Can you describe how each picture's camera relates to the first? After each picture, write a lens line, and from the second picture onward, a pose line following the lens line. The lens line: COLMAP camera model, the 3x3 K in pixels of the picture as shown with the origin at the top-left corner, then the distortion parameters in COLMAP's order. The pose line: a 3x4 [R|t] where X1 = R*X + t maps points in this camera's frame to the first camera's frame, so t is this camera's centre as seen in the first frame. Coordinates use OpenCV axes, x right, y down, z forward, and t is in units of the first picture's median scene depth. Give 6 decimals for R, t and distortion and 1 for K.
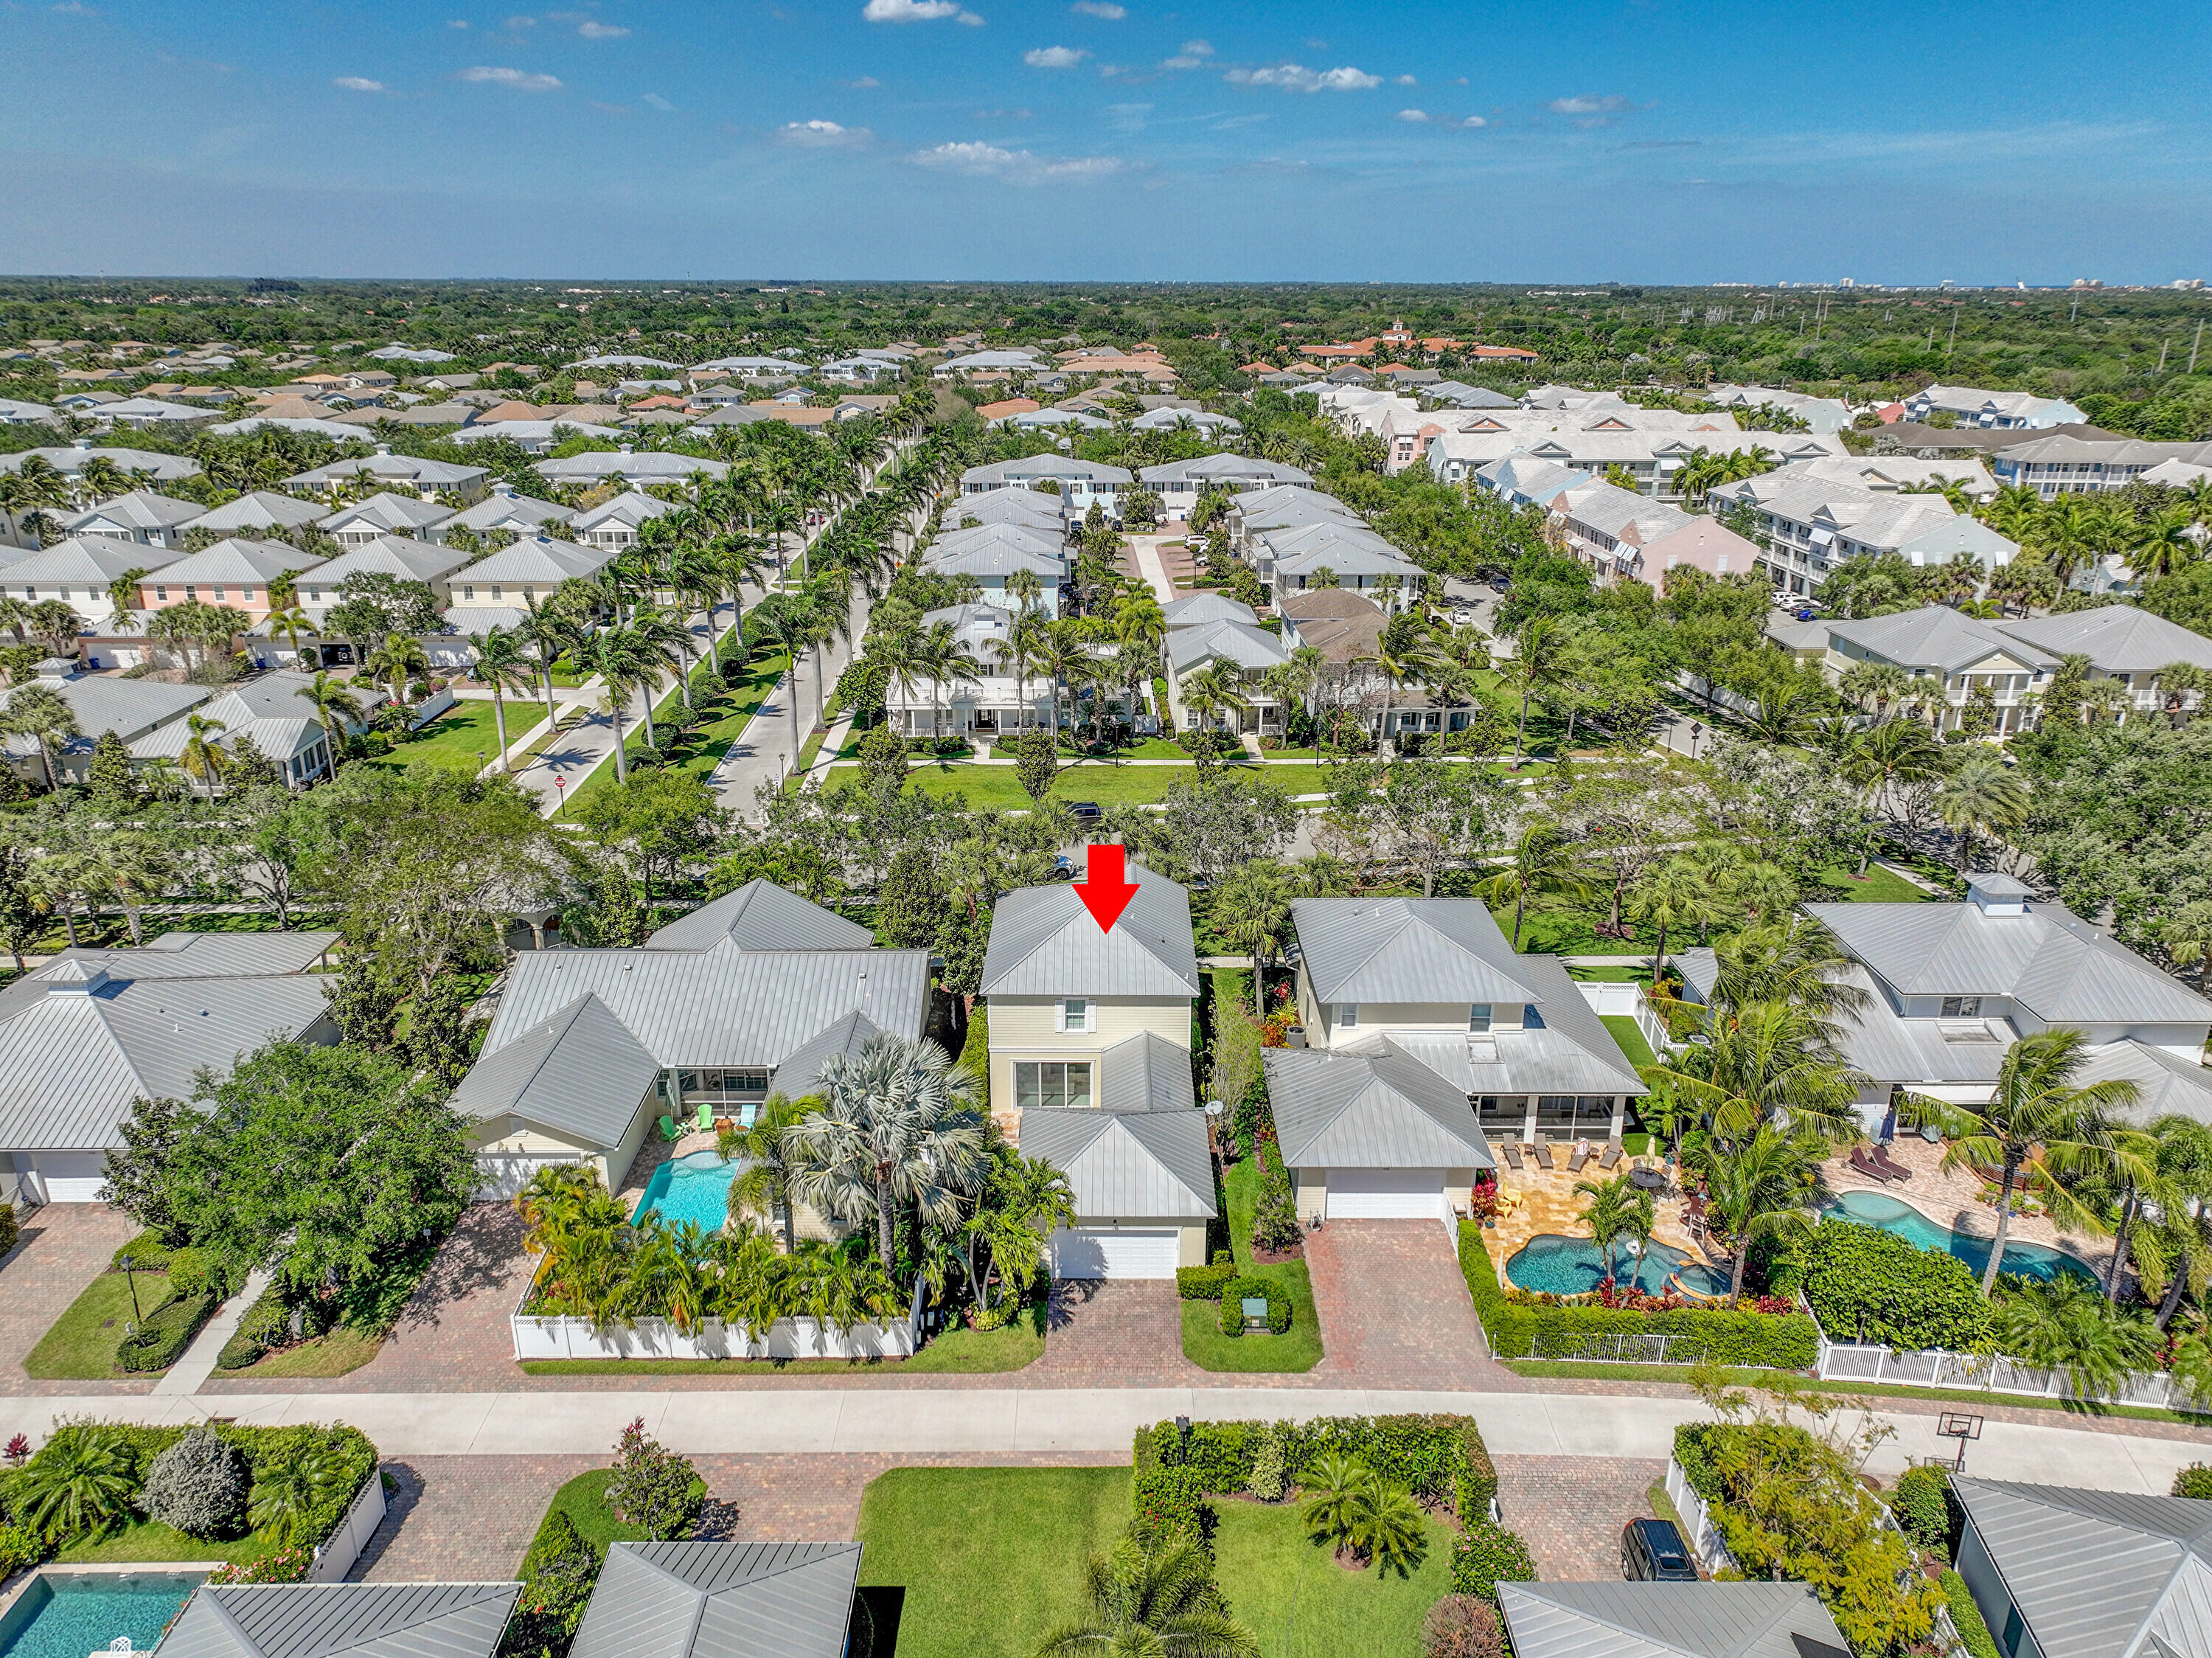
lens RADIAL K [[1530.4, 0, 1106.0], [0, 1530.4, 829.0], [0, 0, 1]] dist [0.007341, 0.001388]
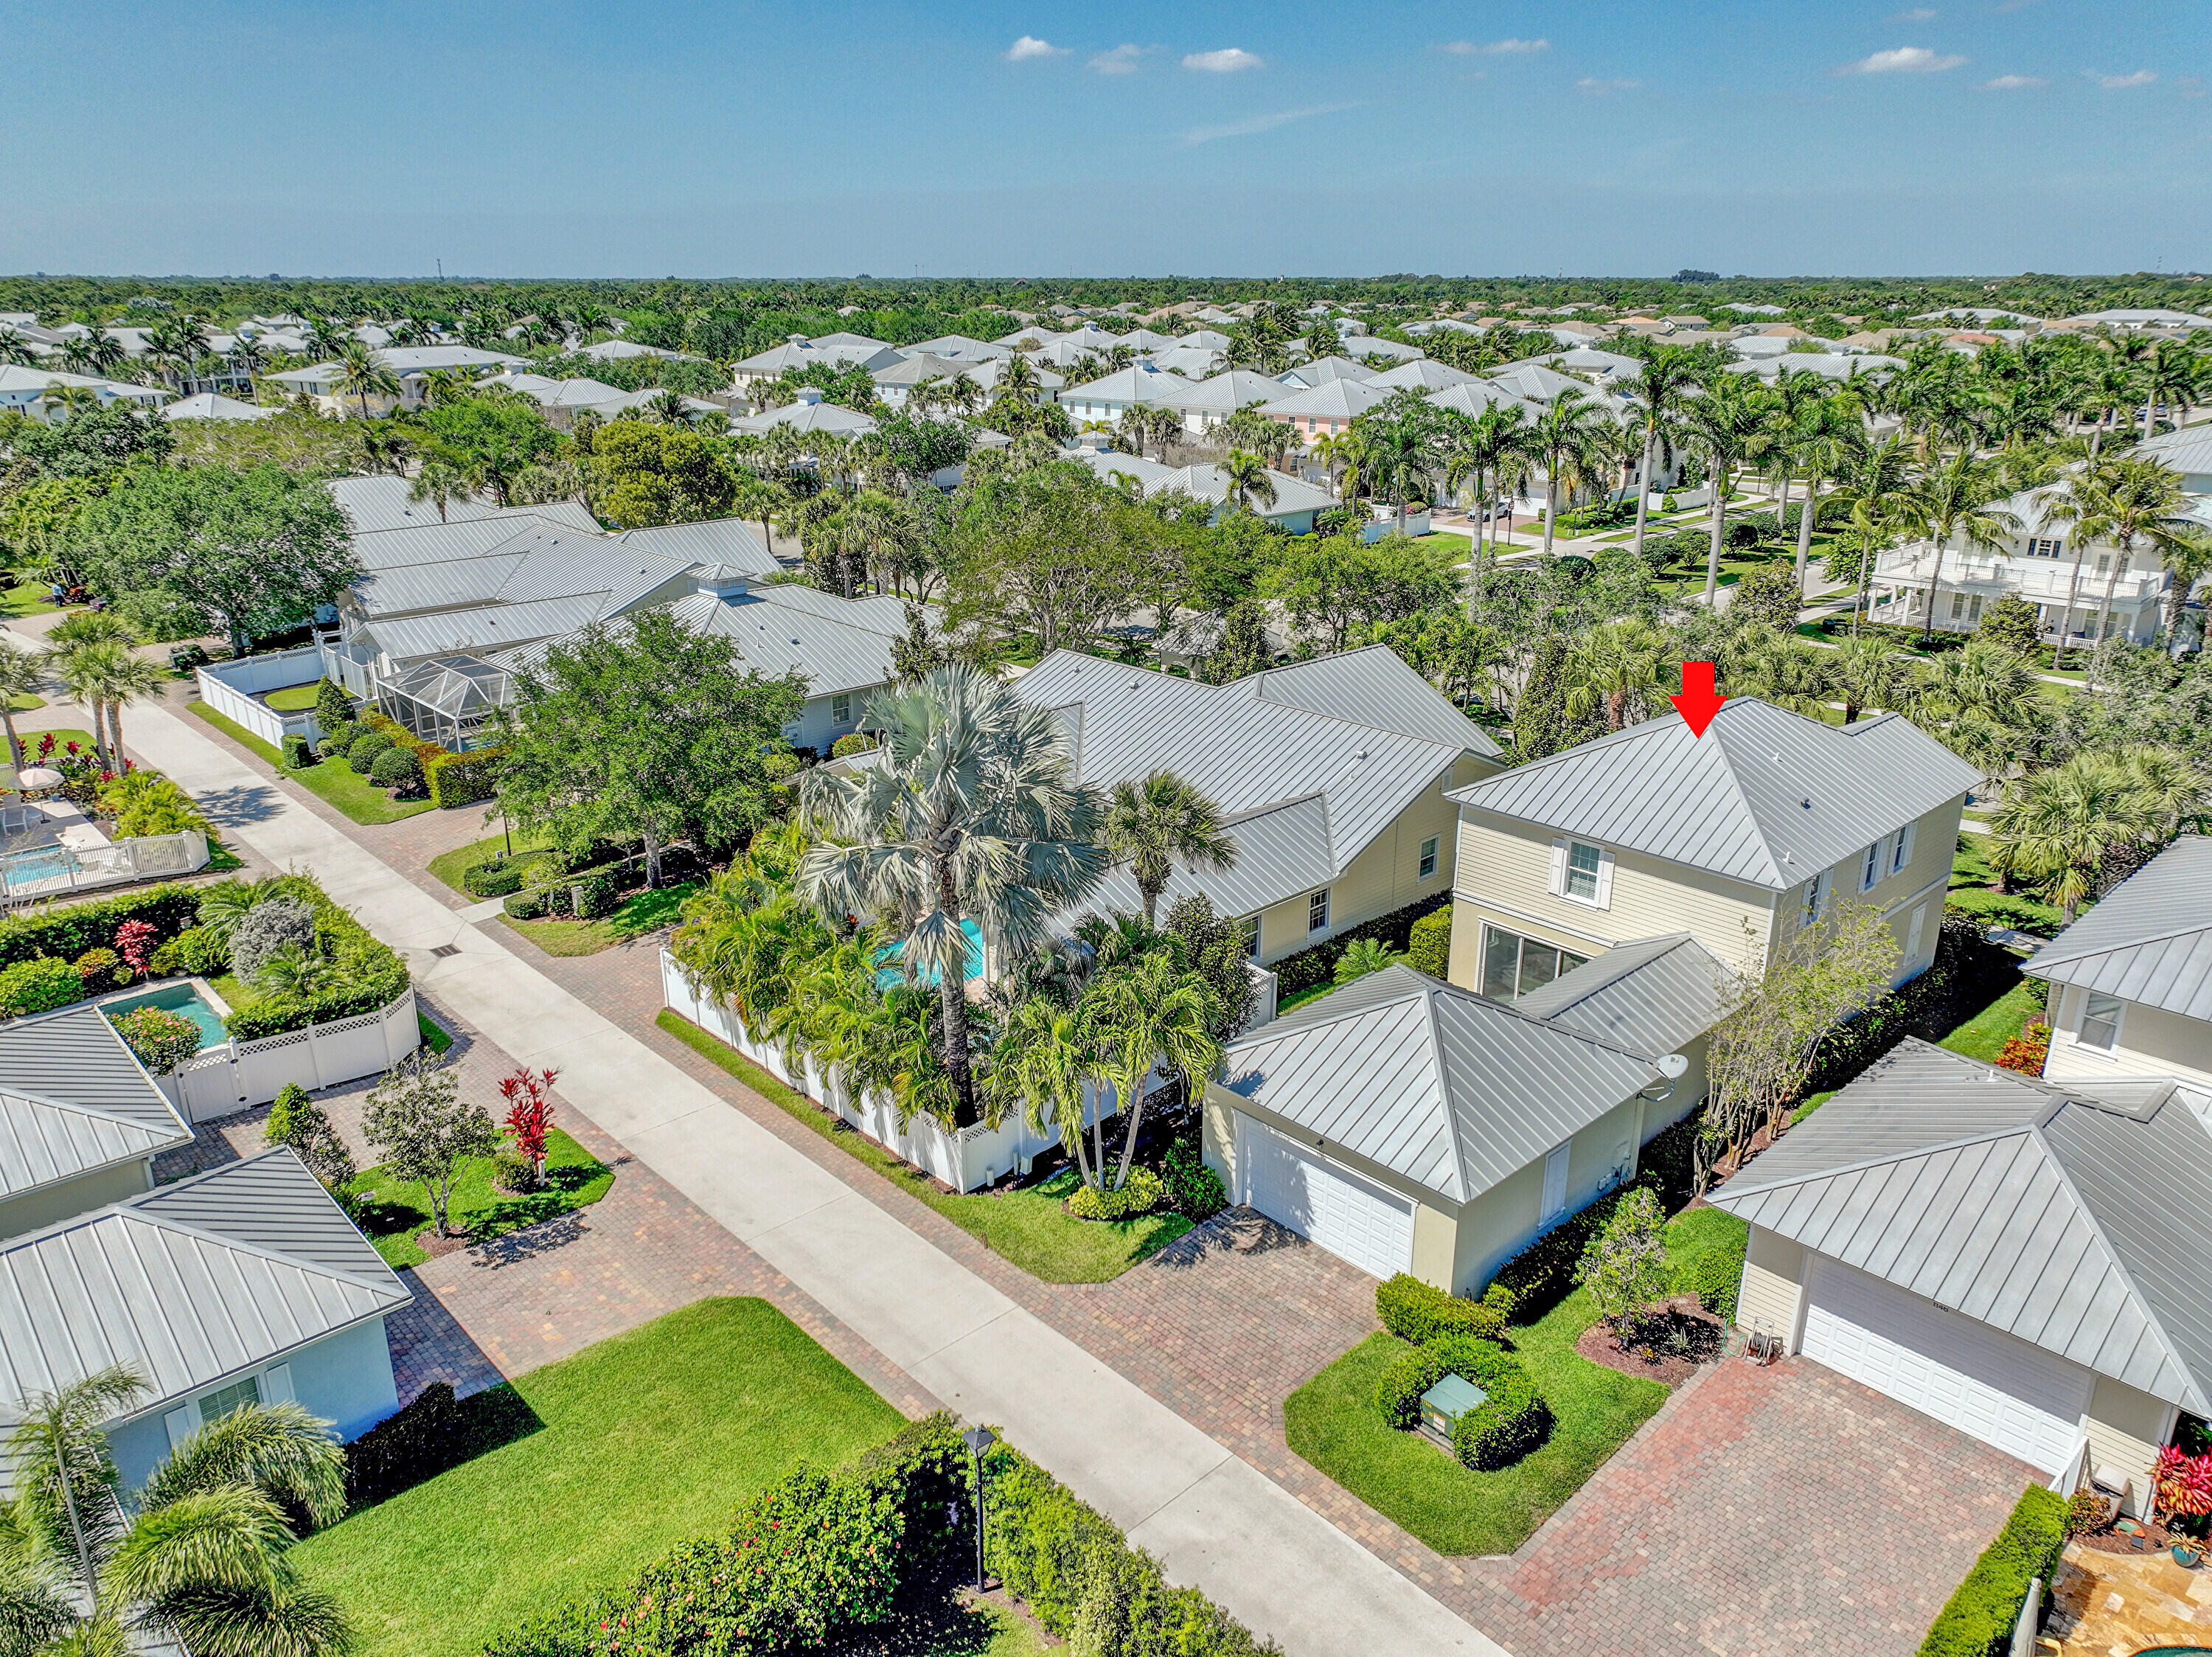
lens RADIAL K [[1547.4, 0, 1106.0], [0, 1547.4, 828.5], [0, 0, 1]] dist [0.007401, 0.005481]
pose [[0.684610, 0.242494, -0.687391, 0.310139], [-0.242464, 0.965098, 0.098979, 0.107283], [0.687401, 0.098906, 0.719512, 0.520800]]
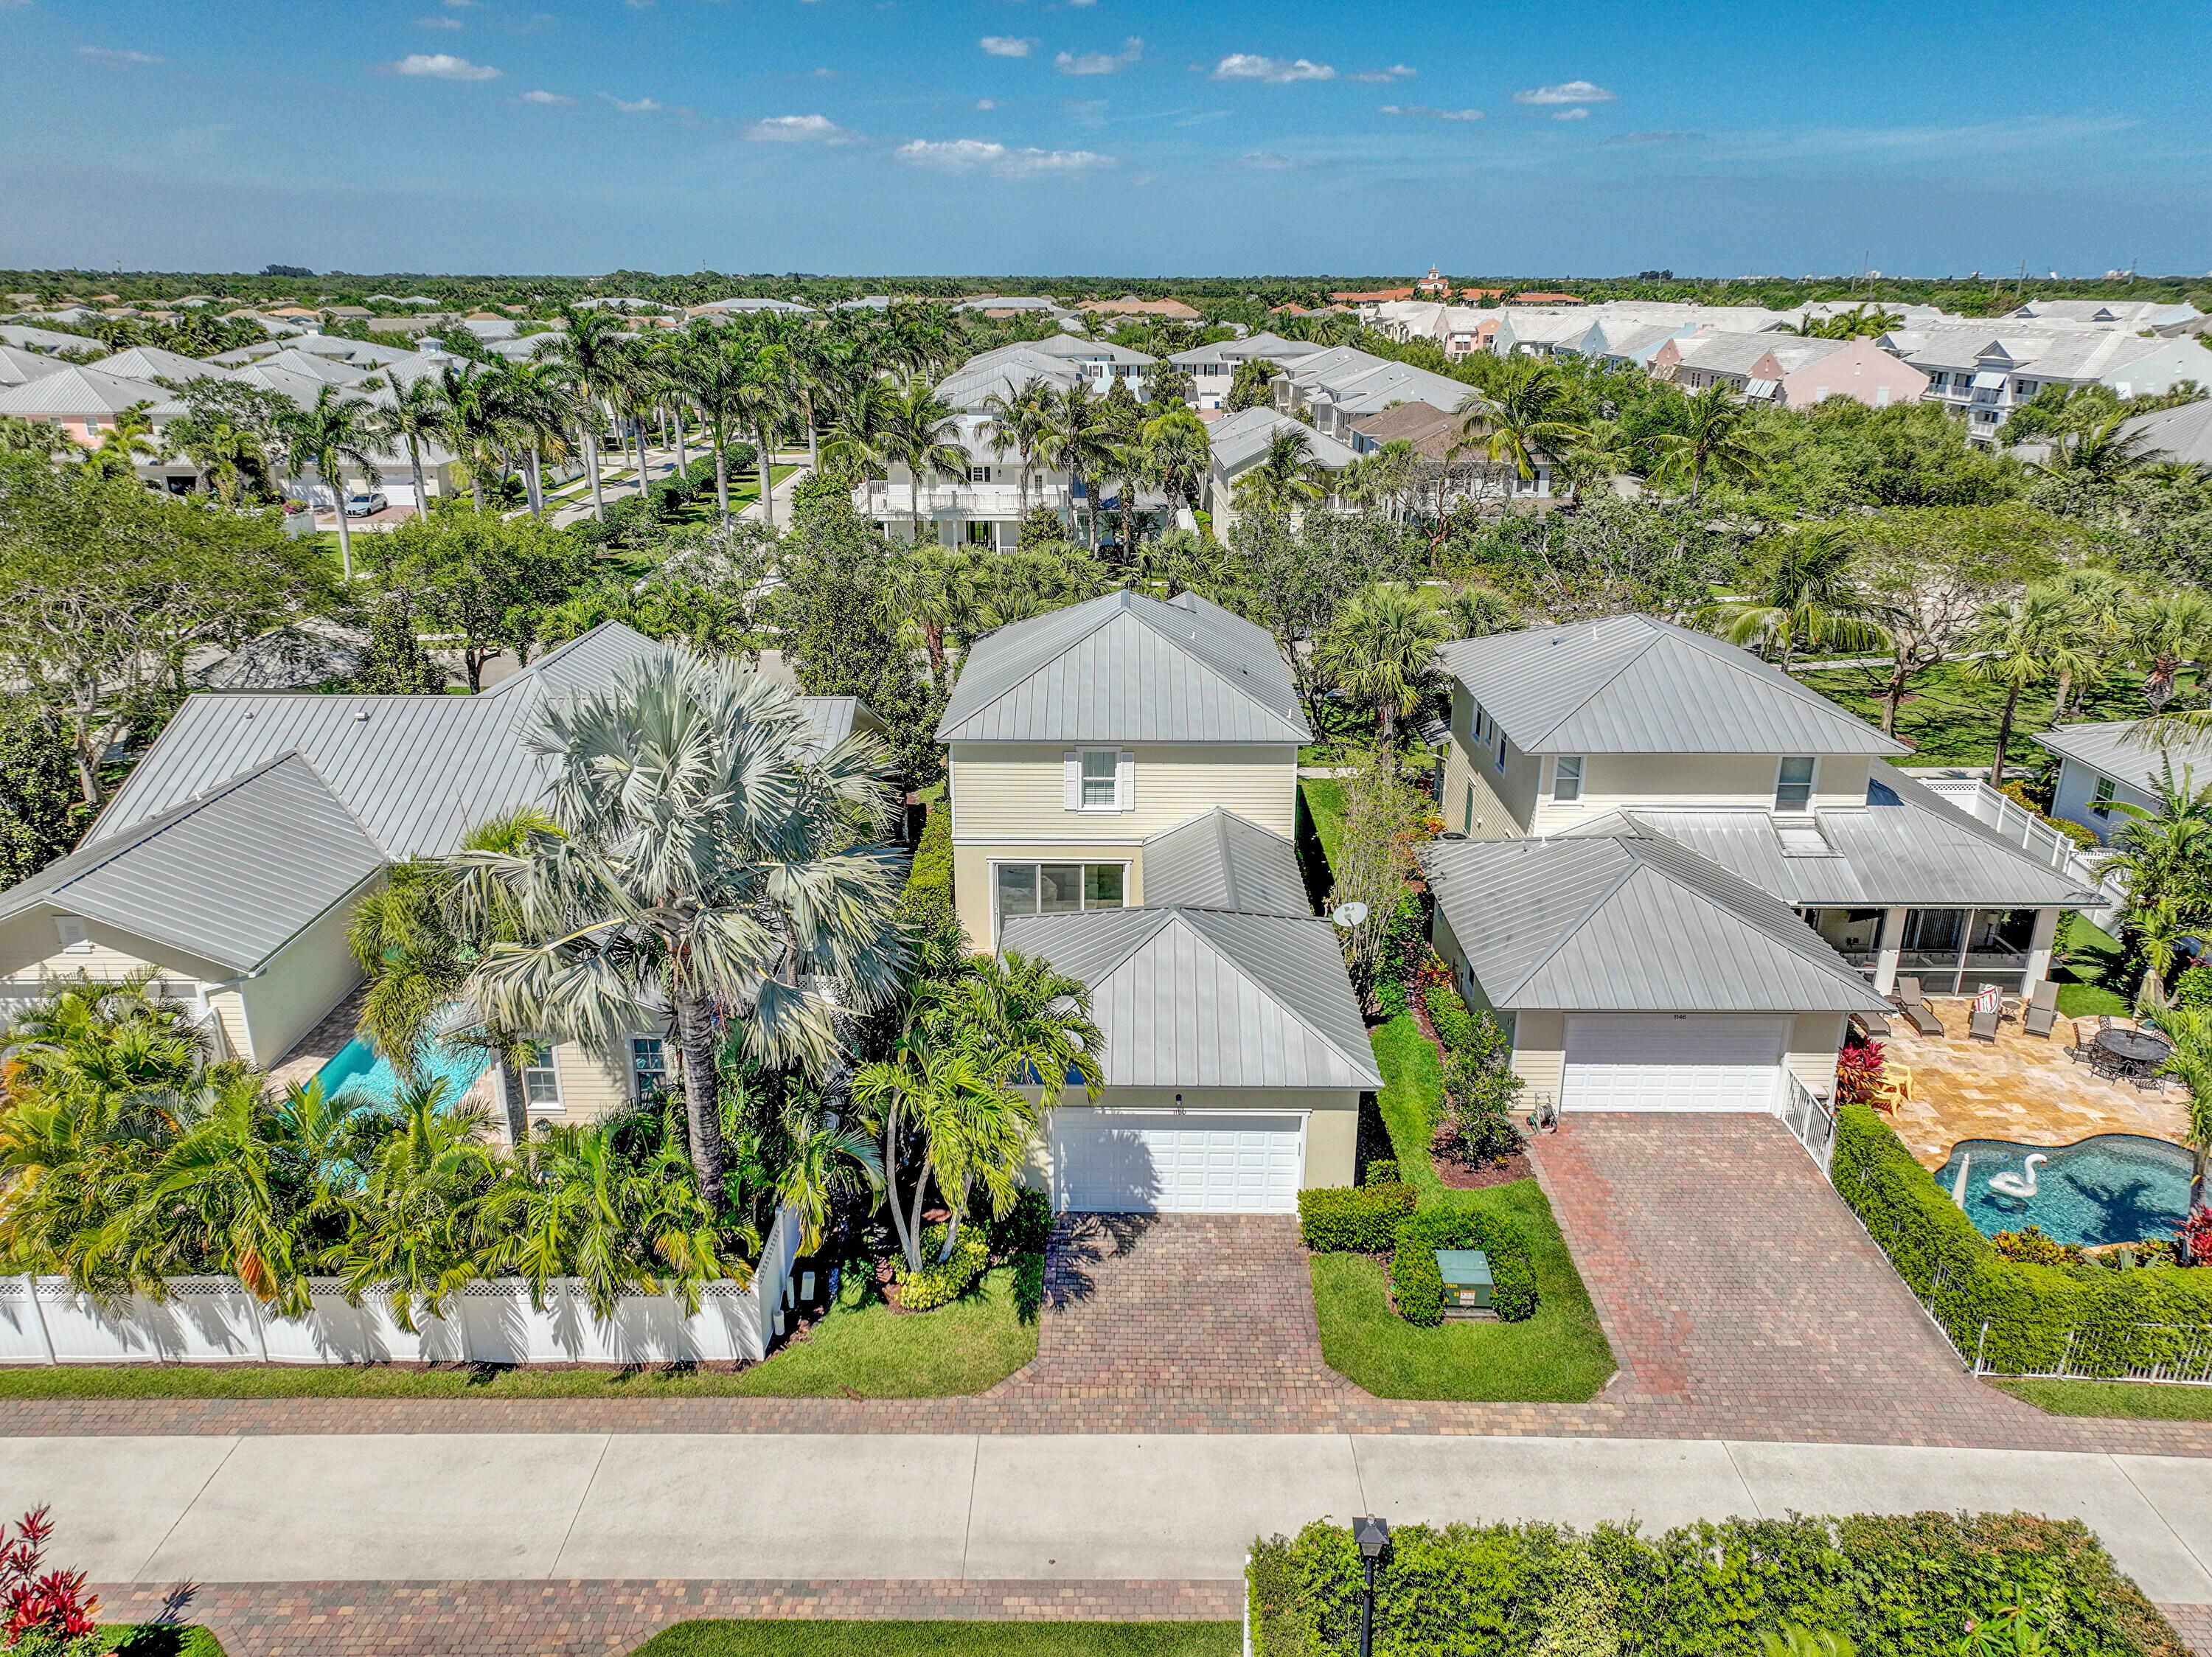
lens RADIAL K [[1549.6, 0, 1114.4], [0, 1549.6, 805.7], [0, 0, 1]] dist [-0.000301, 0.007567]
pose [[0.999976, 0.004658, -0.005129, -0.013053], [-0.004721, 0.999913, -0.012323, 0.164370], [0.005071, 0.012347, 0.999911, 0.480833]]
